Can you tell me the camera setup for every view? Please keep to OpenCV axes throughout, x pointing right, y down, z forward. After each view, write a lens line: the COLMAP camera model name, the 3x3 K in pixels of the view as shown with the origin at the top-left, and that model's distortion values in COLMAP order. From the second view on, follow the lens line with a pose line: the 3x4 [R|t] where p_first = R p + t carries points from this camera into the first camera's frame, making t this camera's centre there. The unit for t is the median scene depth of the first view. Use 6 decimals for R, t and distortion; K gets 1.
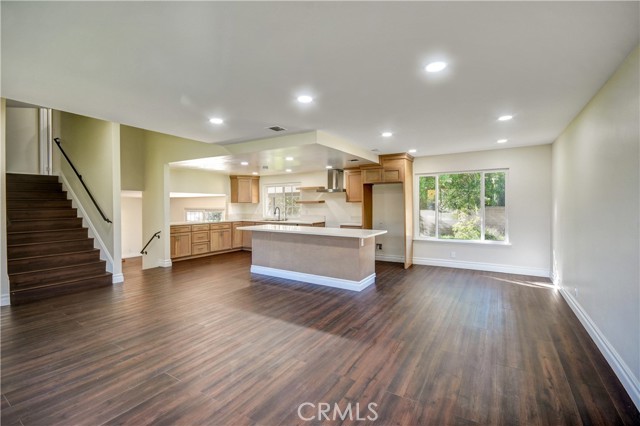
lens RADIAL K [[288.1, 0, 315.5], [0, 288.1, 206.0], [0, 0, 1]] dist [-0.007049, -0.002144]
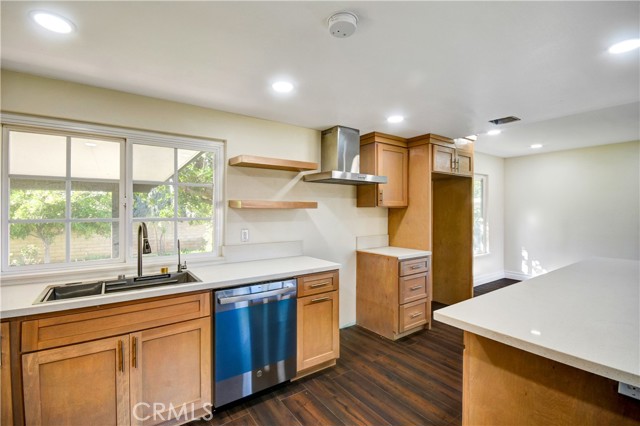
lens RADIAL K [[288.1, 0, 326.2], [0, 288.1, 214.7], [0, 0, 1]] dist [-0.007049, -0.002144]
pose [[0.357108, -0.008318, 0.934026, -0.315617], [0.003675, 0.999965, 0.007500, -0.004928], [-0.934056, 0.000754, 0.357126, 0.841146]]
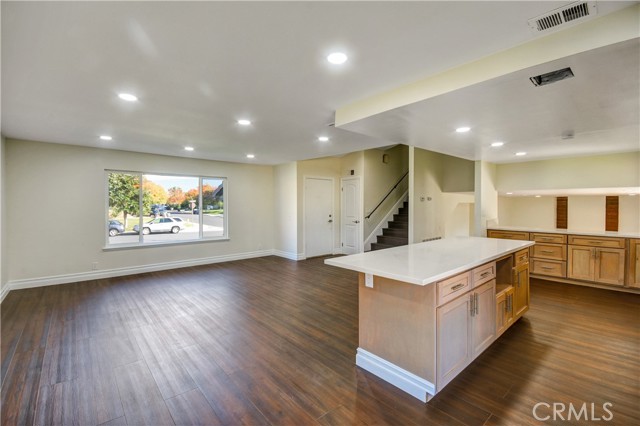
lens RADIAL K [[288.1, 0, 319.3], [0, 288.1, 209.5], [0, 0, 1]] dist [-0.007049, -0.002144]
pose [[-0.278961, 0.017127, -0.960150, 0.415113], [-0.002335, 0.999826, 0.018514, -0.006542], [0.960300, 0.007406, -0.278873, 0.639484]]
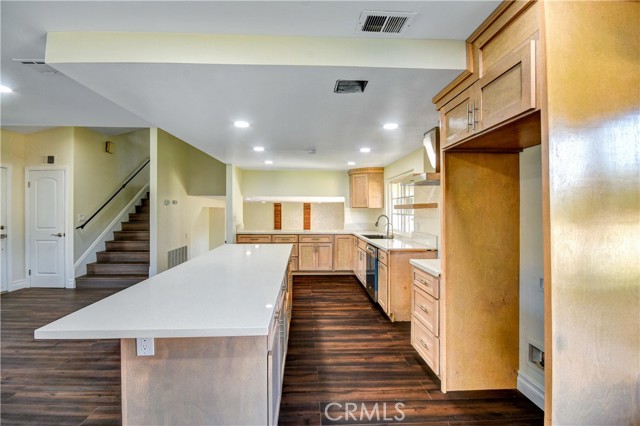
lens RADIAL K [[288.1, 0, 314.8], [0, 288.1, 210.6], [0, 0, 1]] dist [-0.007049, -0.002144]
pose [[0.578203, 0.006188, -0.815869, 0.297468], [-0.005781, 0.999977, 0.003488, -0.007334], [0.815872, 0.002700, 0.578226, 0.583437]]
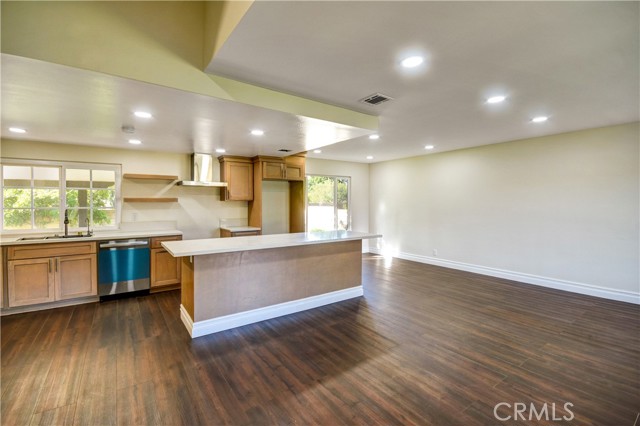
lens RADIAL K [[288.1, 0, 314.5], [0, 288.1, 208.5], [0, 0, 1]] dist [-0.007049, -0.002144]
pose [[0.373994, -0.013522, 0.927333, -0.455192], [0.004914, 0.999909, 0.012599, -0.001861], [-0.927418, -0.000155, 0.374026, 0.458132]]
